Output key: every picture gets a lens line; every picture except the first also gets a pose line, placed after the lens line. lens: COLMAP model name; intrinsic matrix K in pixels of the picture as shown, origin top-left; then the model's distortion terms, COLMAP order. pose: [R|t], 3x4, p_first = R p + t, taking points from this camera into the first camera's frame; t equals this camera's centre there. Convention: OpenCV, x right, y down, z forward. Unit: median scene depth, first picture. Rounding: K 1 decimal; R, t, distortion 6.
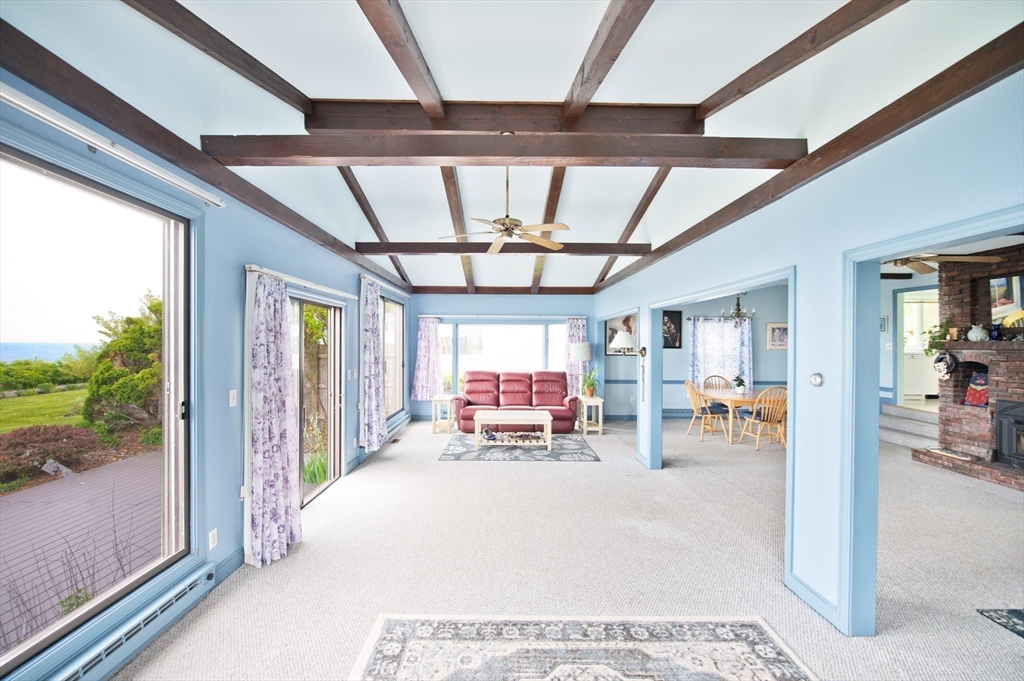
lens RADIAL K [[410.1, 0, 510.3], [0, 410.1, 344.9], [0, 0, 1]] dist [-0.015725, -0.000356]
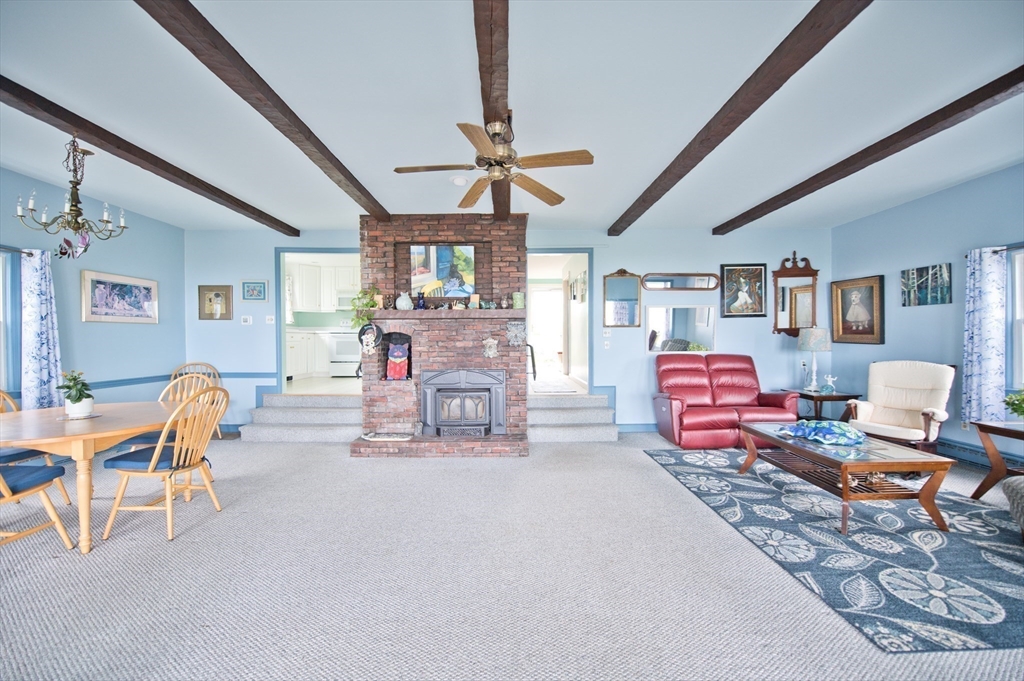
lens RADIAL K [[410.1, 0, 511.9], [0, 410.1, 342.9], [0, 0, 1]] dist [-0.015725, -0.000356]
pose [[0.010649, -0.019160, 0.999760, 0.212912], [0.005090, 0.999804, 0.019107, 0.049063], [-0.999930, 0.004885, 0.010744, 0.723968]]
